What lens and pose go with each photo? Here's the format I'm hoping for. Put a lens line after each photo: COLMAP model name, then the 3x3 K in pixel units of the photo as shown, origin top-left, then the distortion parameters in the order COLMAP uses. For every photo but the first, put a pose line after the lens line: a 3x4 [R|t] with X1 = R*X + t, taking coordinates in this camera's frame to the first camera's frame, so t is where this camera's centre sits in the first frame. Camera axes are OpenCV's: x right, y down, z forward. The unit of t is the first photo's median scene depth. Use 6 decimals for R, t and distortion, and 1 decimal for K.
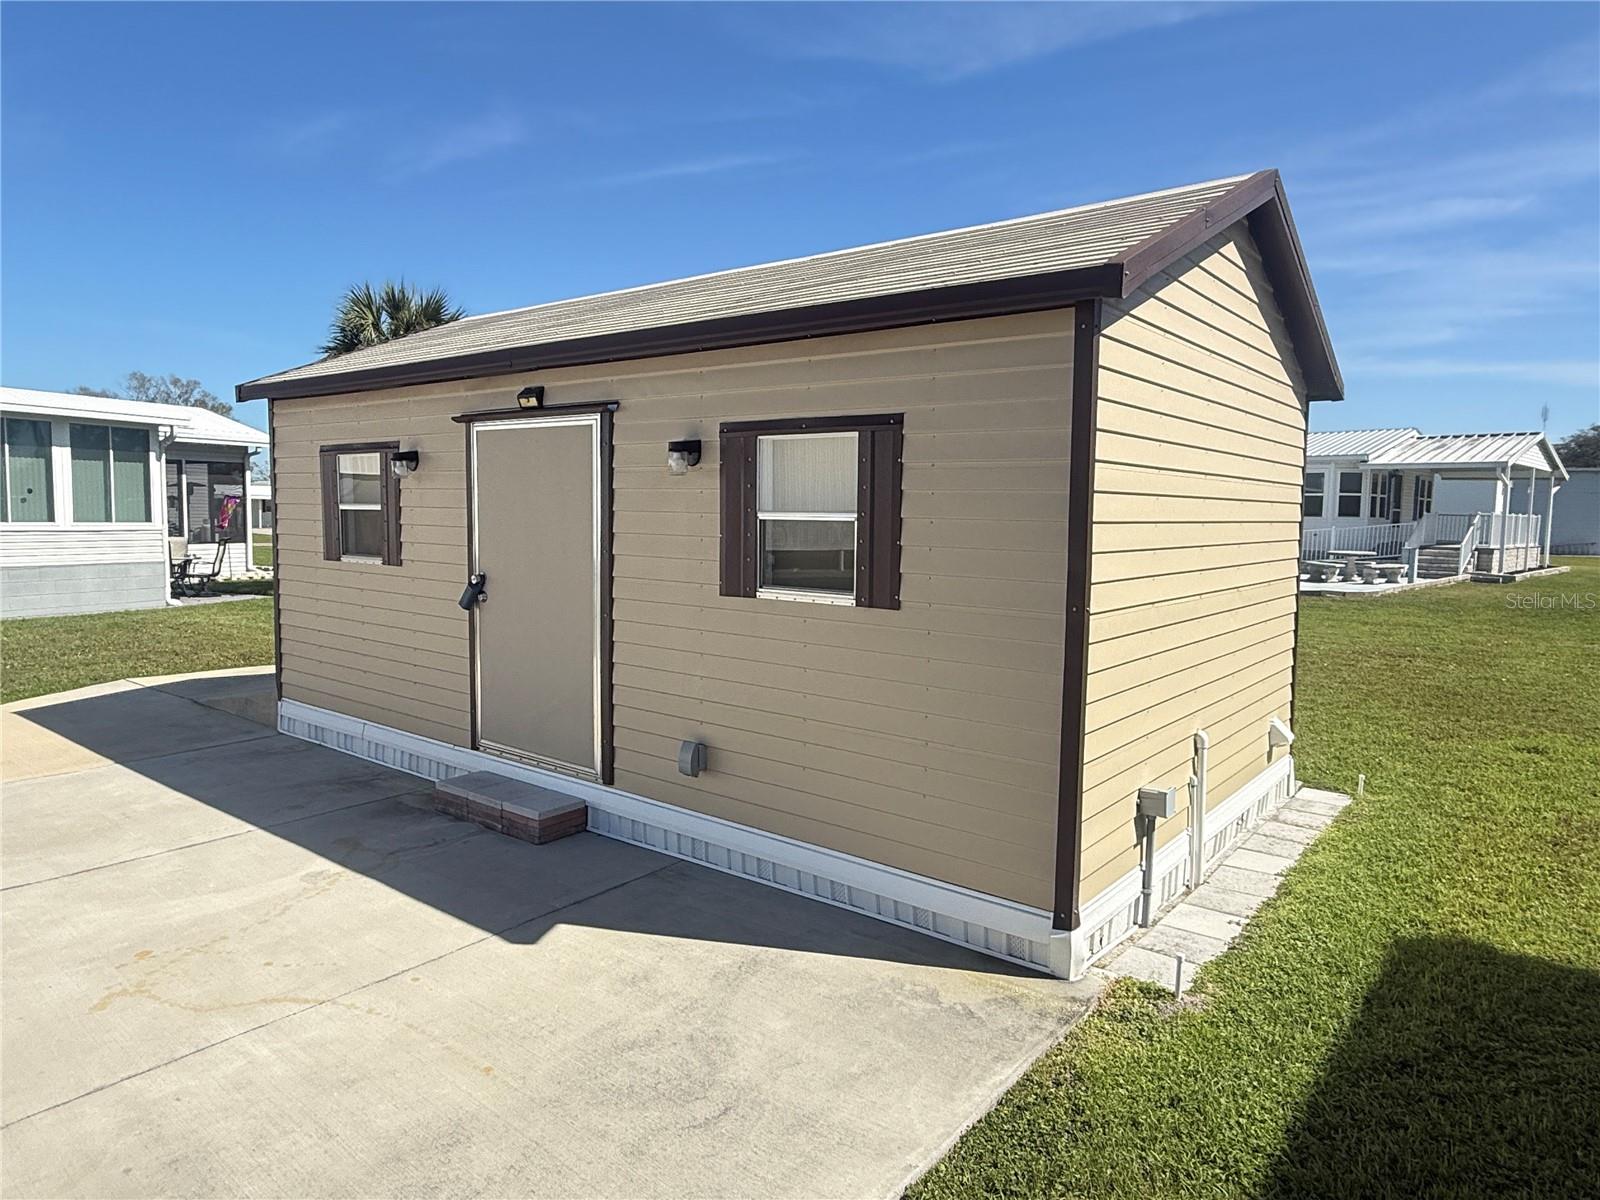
lens RADIAL K [[1019.7, 0, 800.0], [0, 1019.7, 600.0], [0, 0, 1]] dist [0.000256, -0.001071]
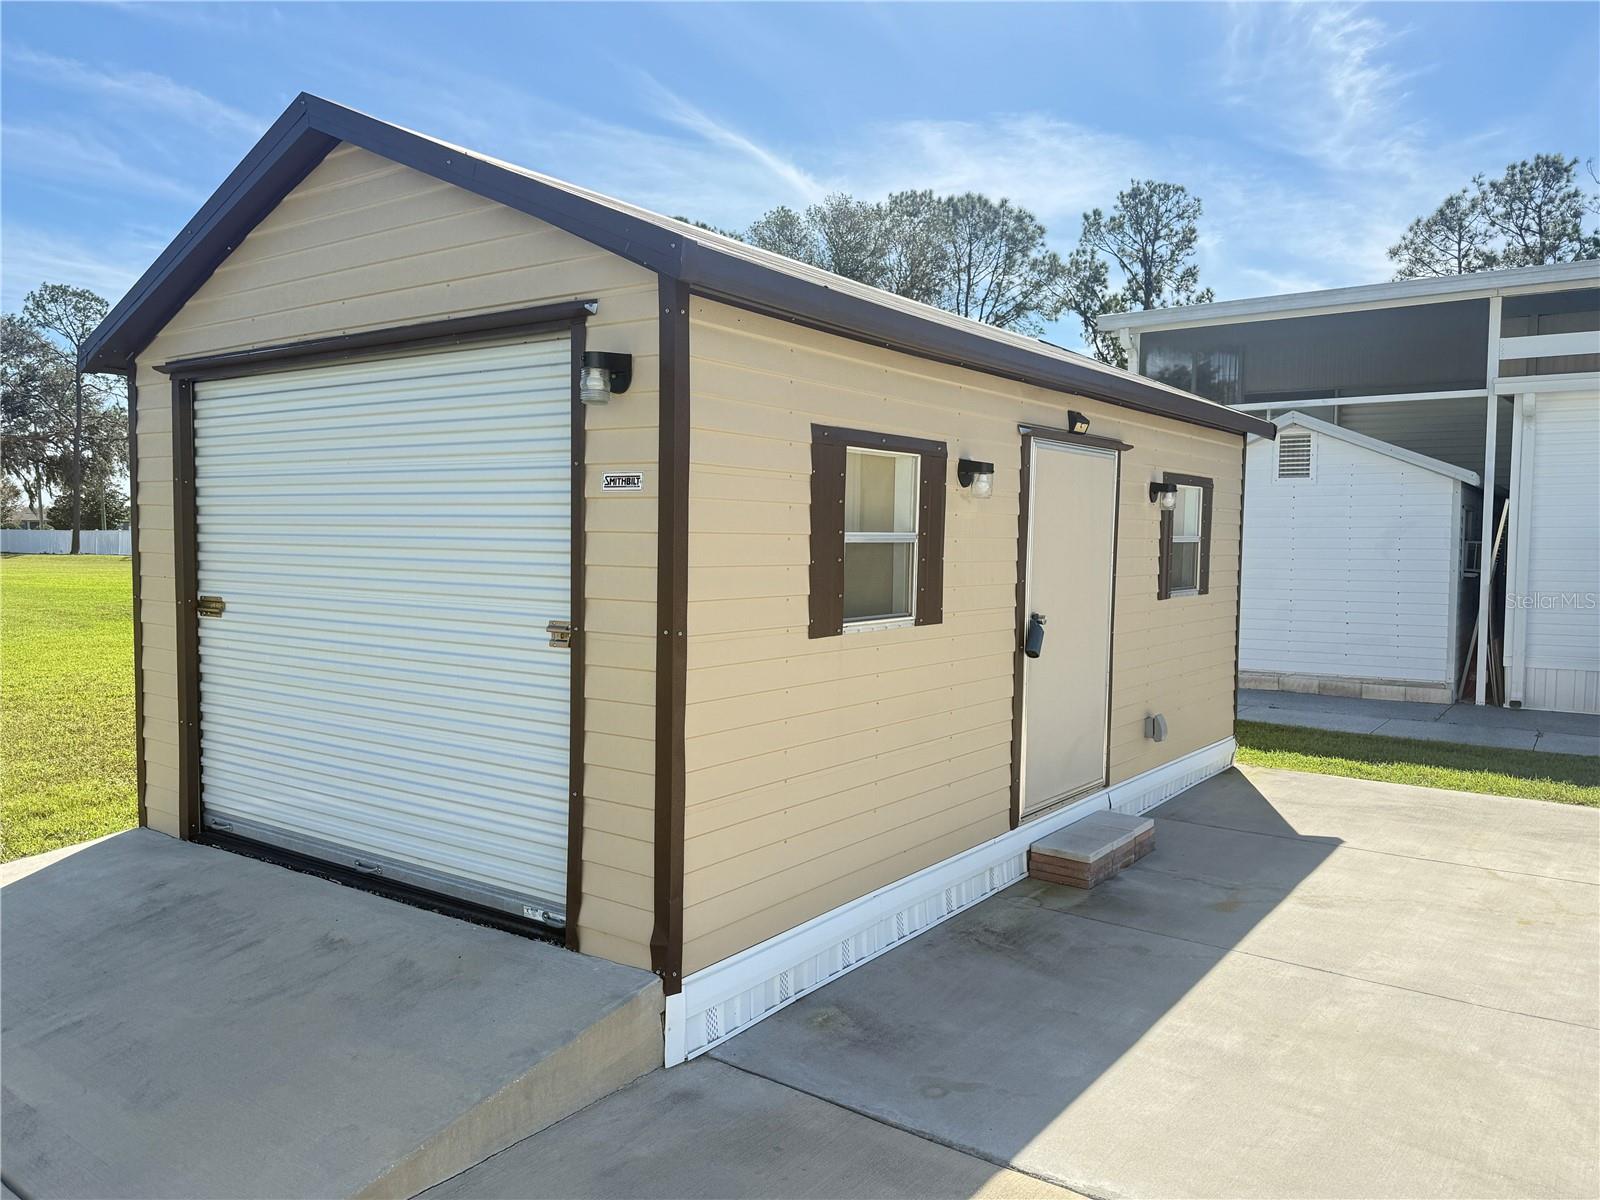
lens RADIAL K [[1177.7, 0, 800.0], [0, 1177.7, 600.0], [0, 0, 1]] dist [0.036143, -0.053020]
pose [[-0.051399, -0.070463, 0.996189, -1.598667], [0.076103, 0.994331, 0.074258, -0.155919], [-0.995774, 0.079630, -0.045745, 1.540445]]
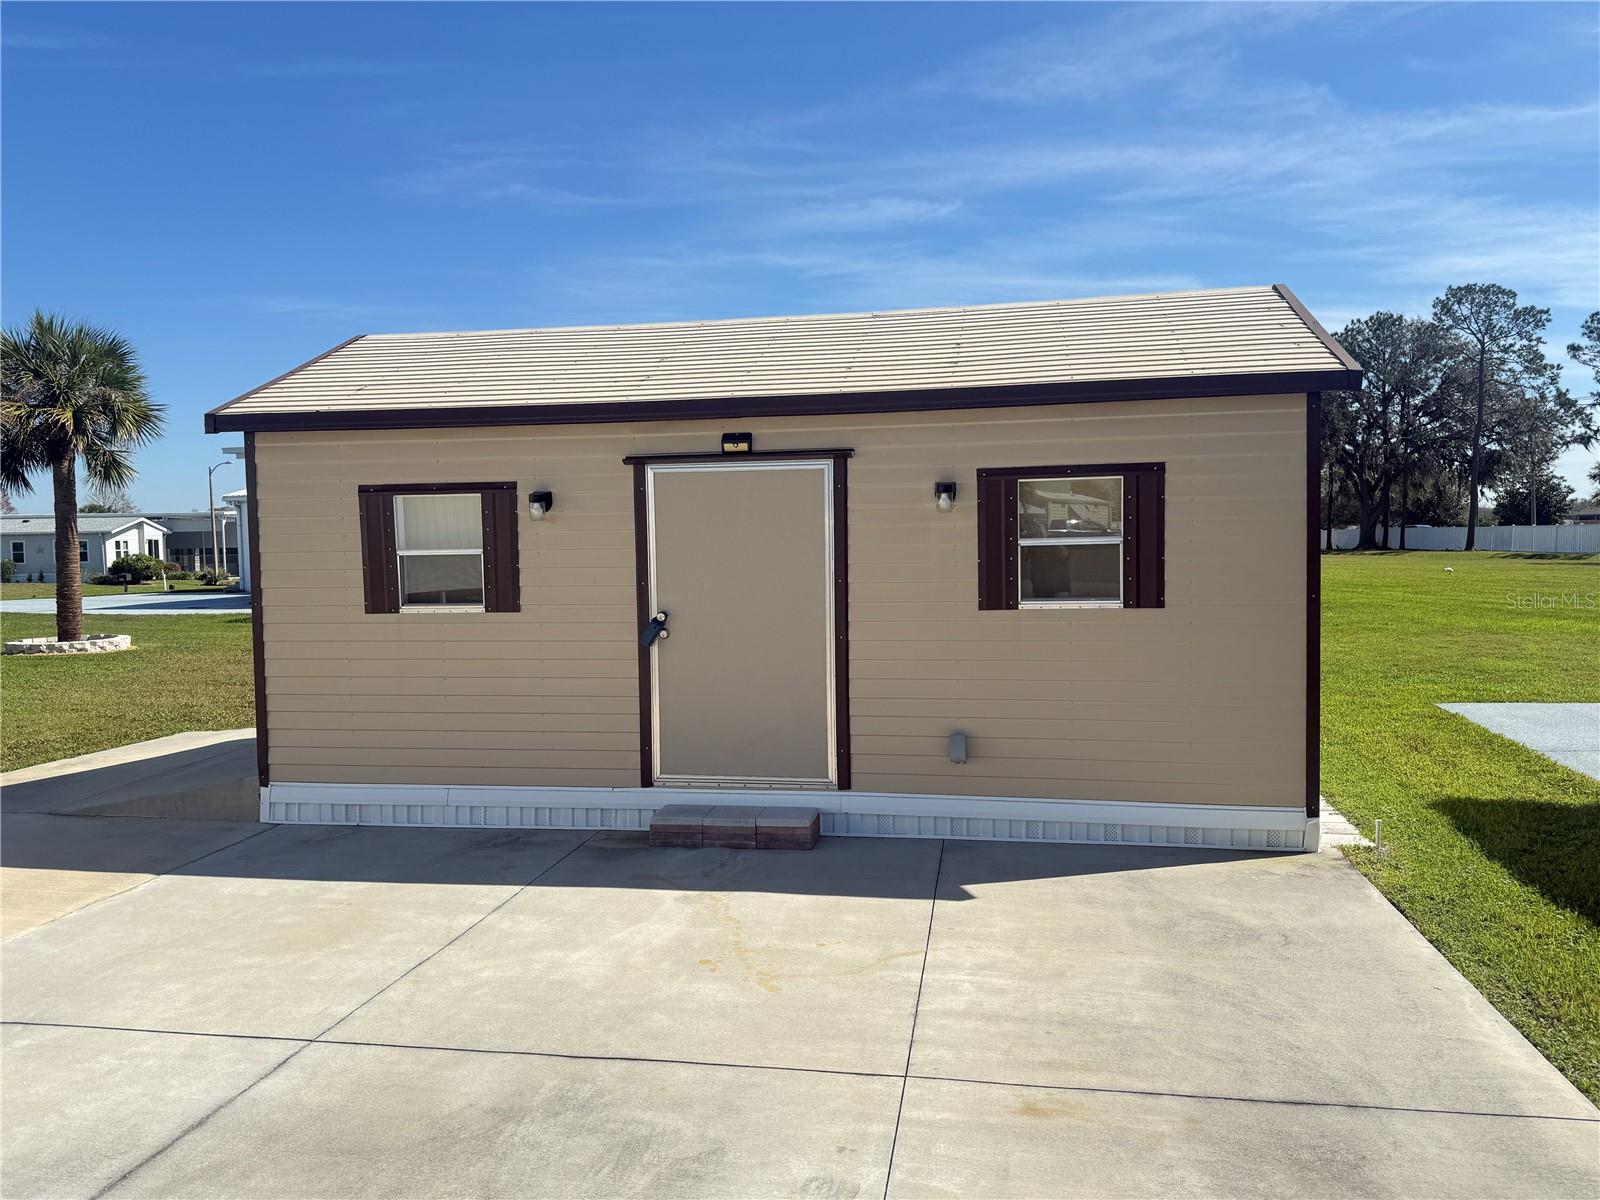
lens RADIAL K [[1212.1, 0, 800.0], [0, 1212.1, 600.0], [0, 0, 1]] dist [0.150489, -0.311843]
pose [[0.883544, -0.056423, 0.464937, -0.941057], [0.073546, 0.997115, -0.018757, -0.004671], [-0.462537, 0.050767, 0.885145, -0.183907]]
